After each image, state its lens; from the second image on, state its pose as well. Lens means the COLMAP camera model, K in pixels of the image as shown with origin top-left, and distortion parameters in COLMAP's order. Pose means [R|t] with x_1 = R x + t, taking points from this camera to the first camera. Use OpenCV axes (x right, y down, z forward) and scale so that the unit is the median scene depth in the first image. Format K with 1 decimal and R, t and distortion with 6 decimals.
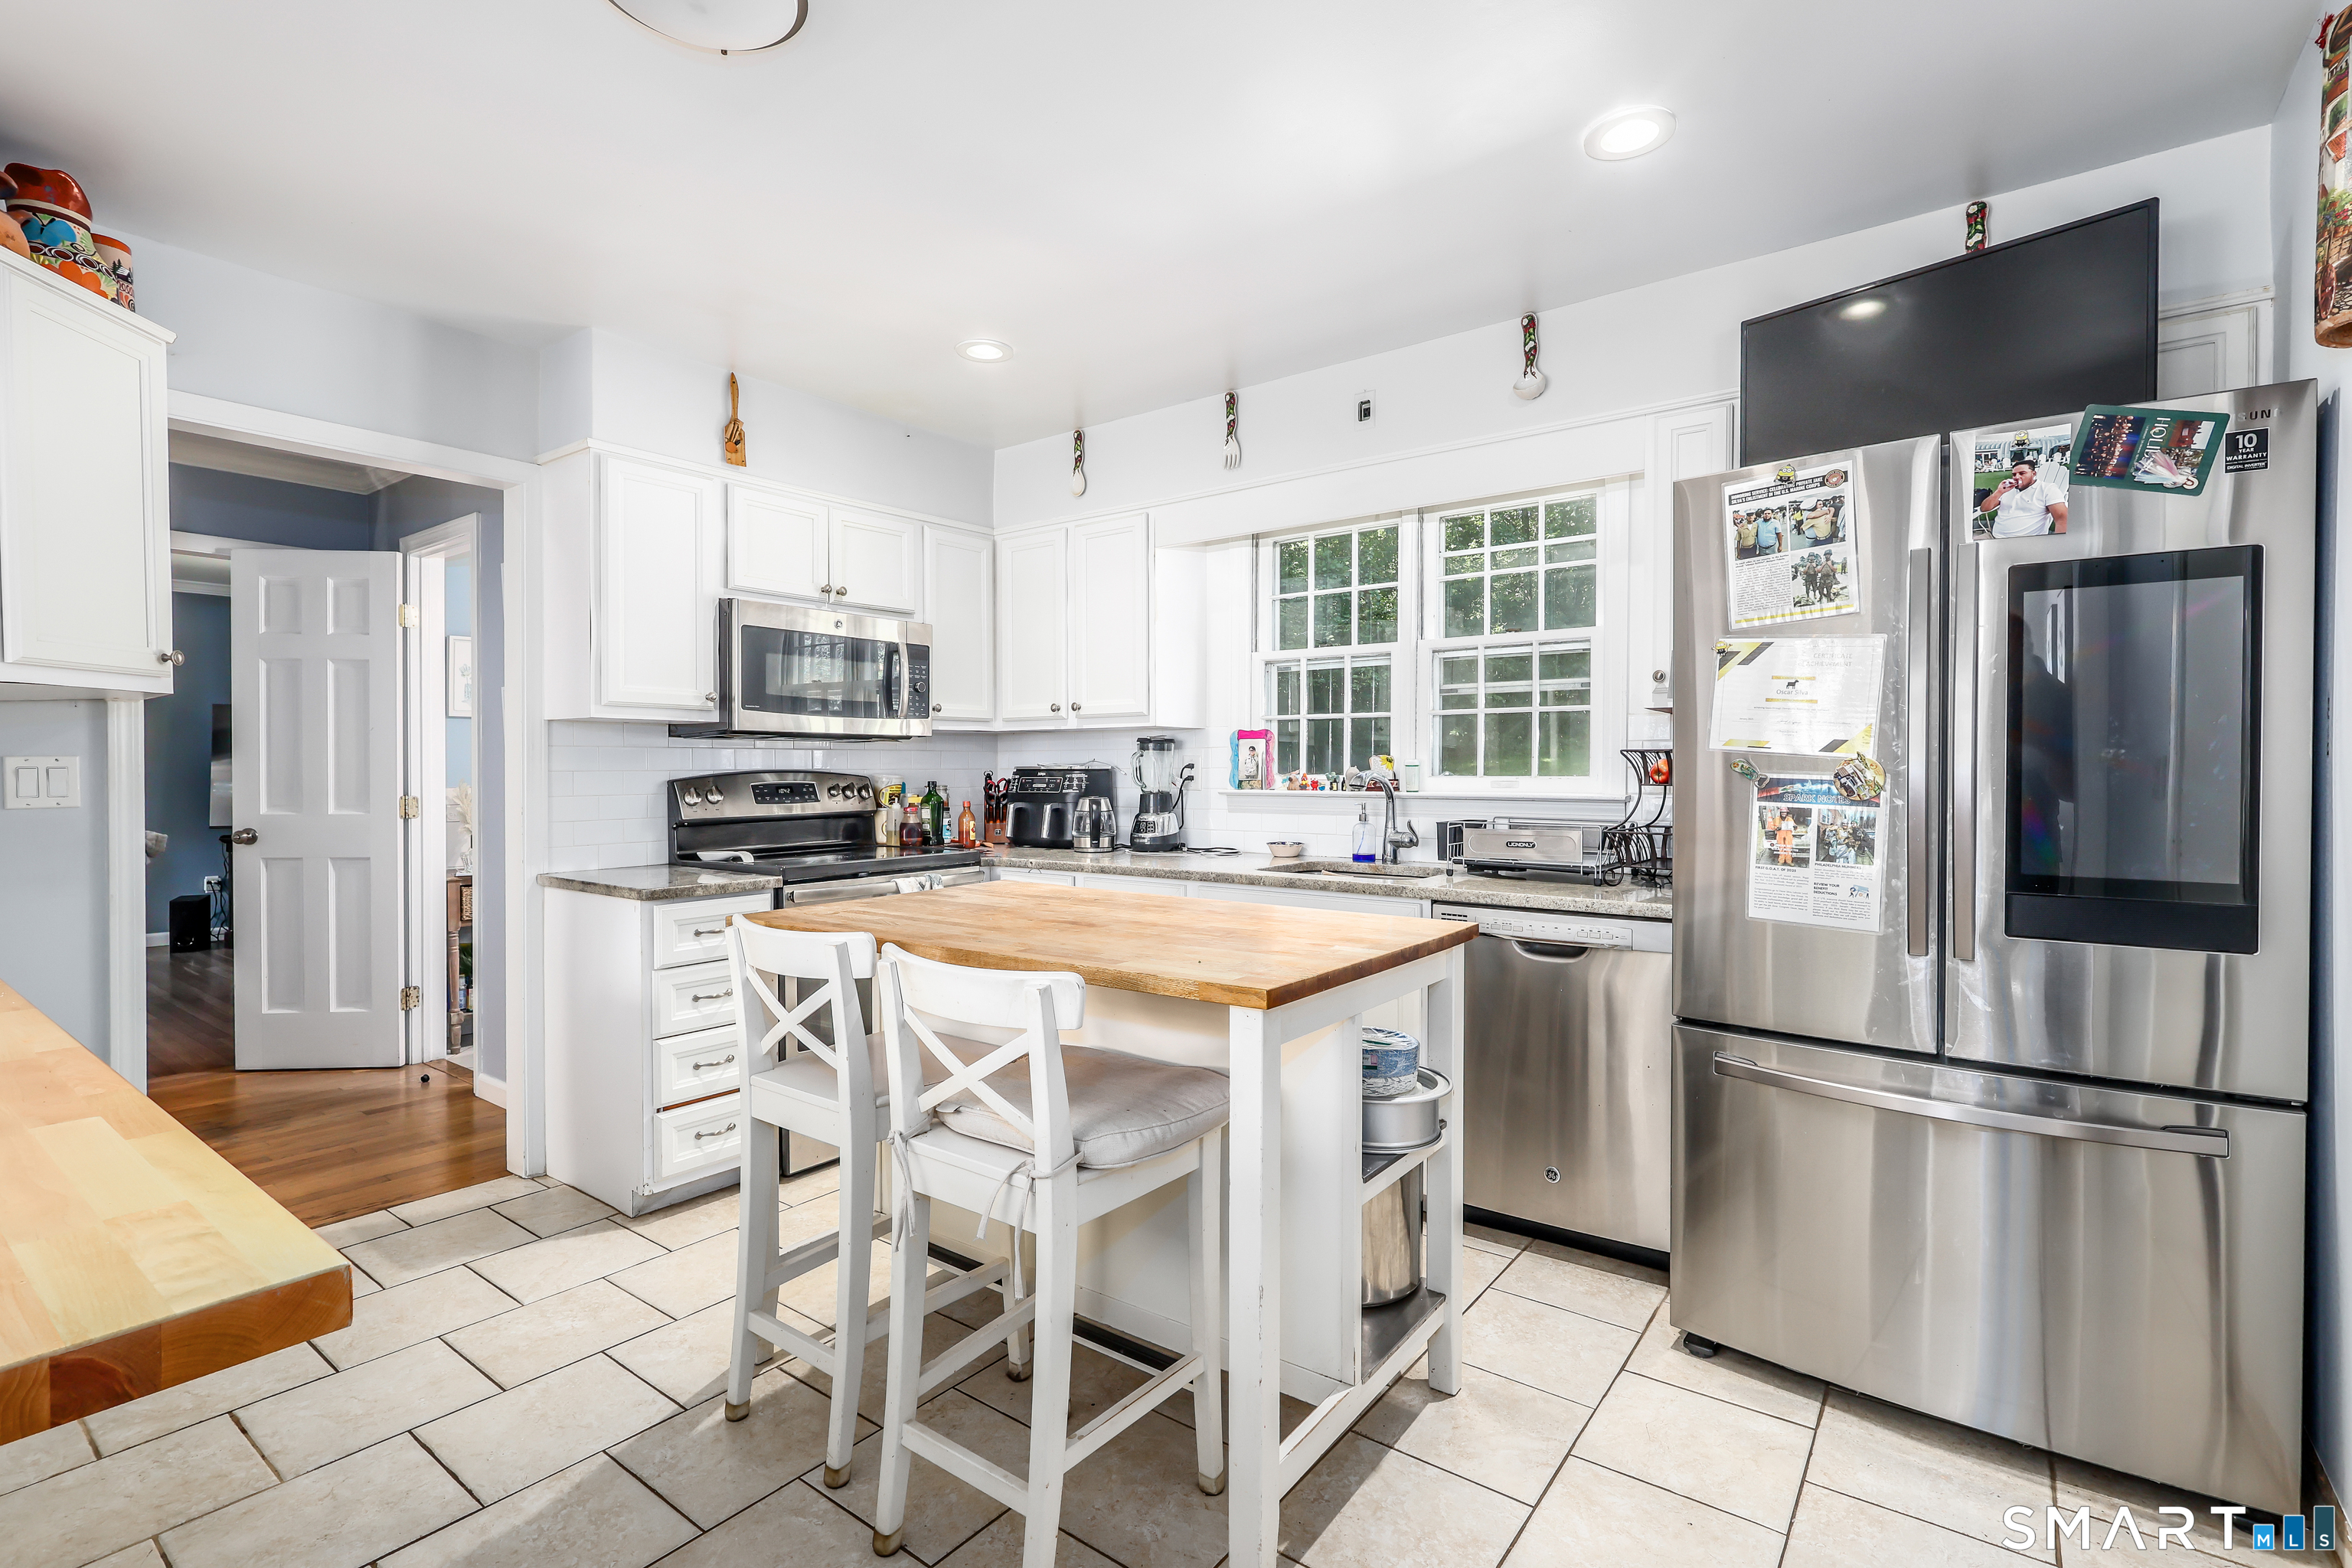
lens RADIAL K [[1082.9, 0, 1176.0], [0, 1082.9, 784.0], [0, 0, 1]] dist [-0.000510, 0.000510]
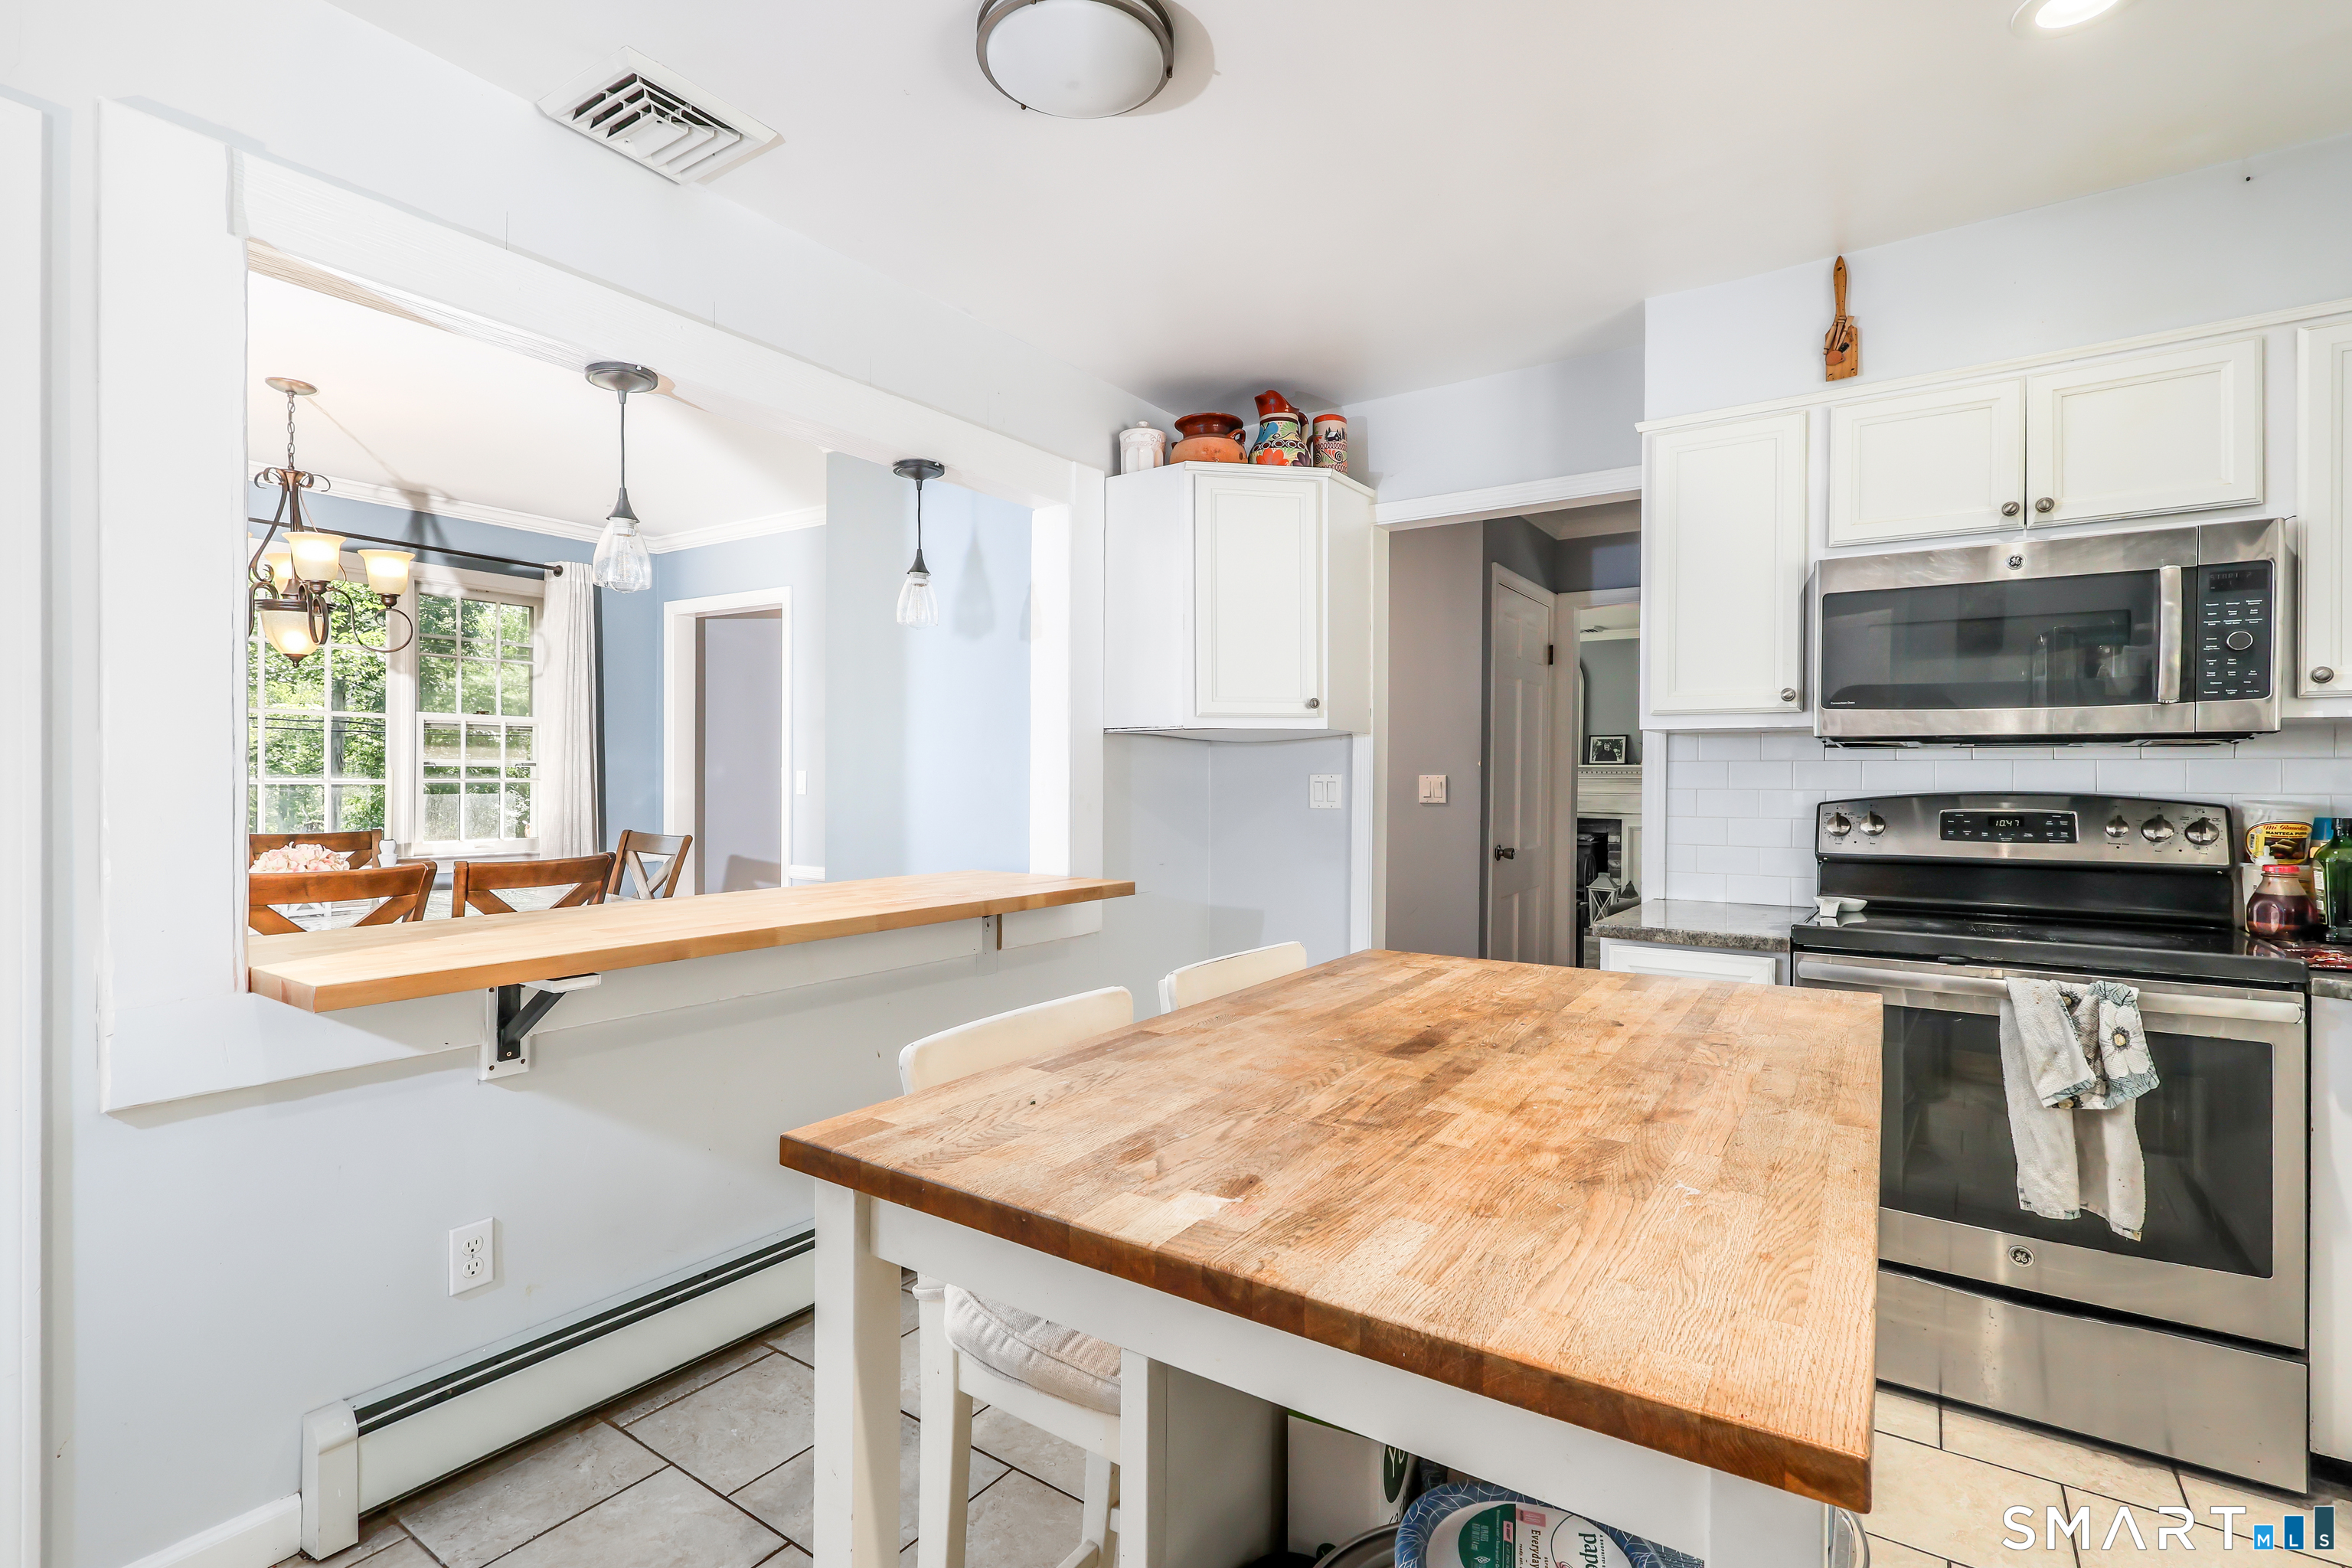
lens RADIAL K [[1082.9, 0, 1176.0], [0, 1082.9, 784.0], [0, 0, 1]] dist [-0.000510, 0.000510]
pose [[0.048406, 0.003928, -0.998820, 0.310825], [-0.024407, 0.999698, 0.002748, -0.007956], [0.998530, 0.024245, 0.048487, 0.510720]]
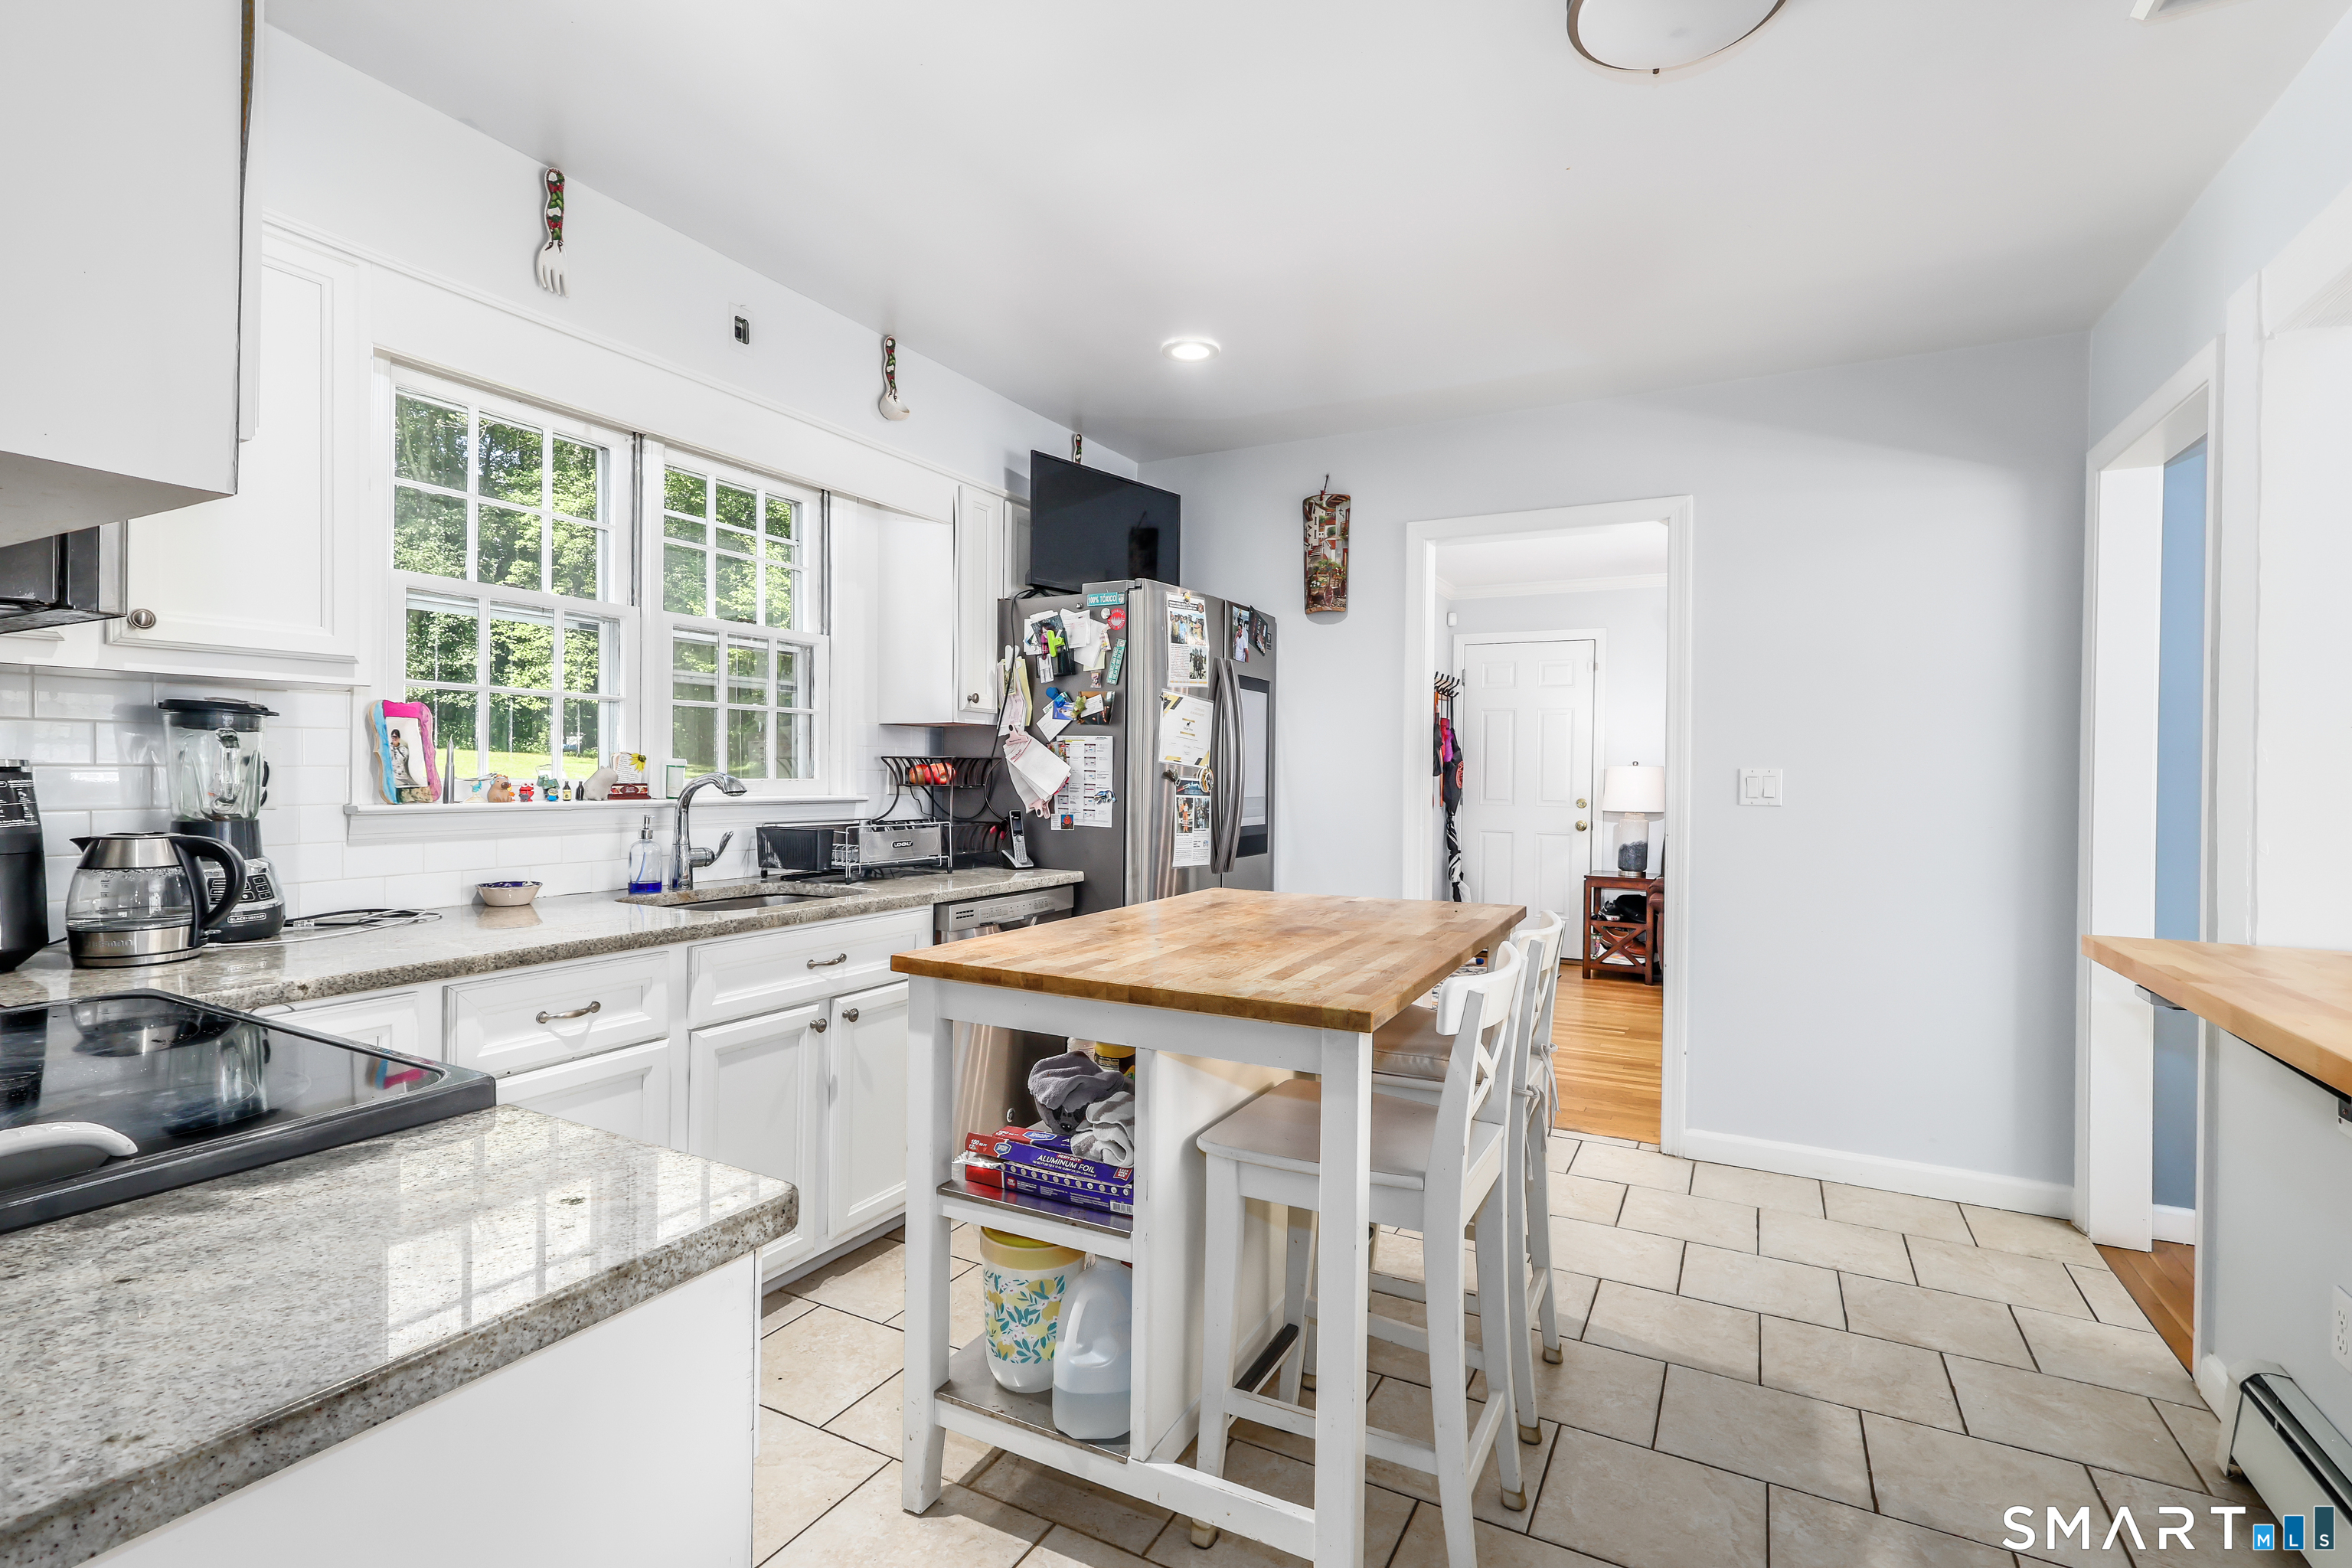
lens RADIAL K [[1082.9, 0, 1176.0], [0, 1082.9, 784.0], [0, 0, 1]] dist [-0.000510, 0.000510]
pose [[-0.159068, -0.011131, 0.987205, -0.538698], [0.004747, 0.999916, 0.012039, -0.009853], [-0.987256, 0.006602, -0.159001, 0.637969]]
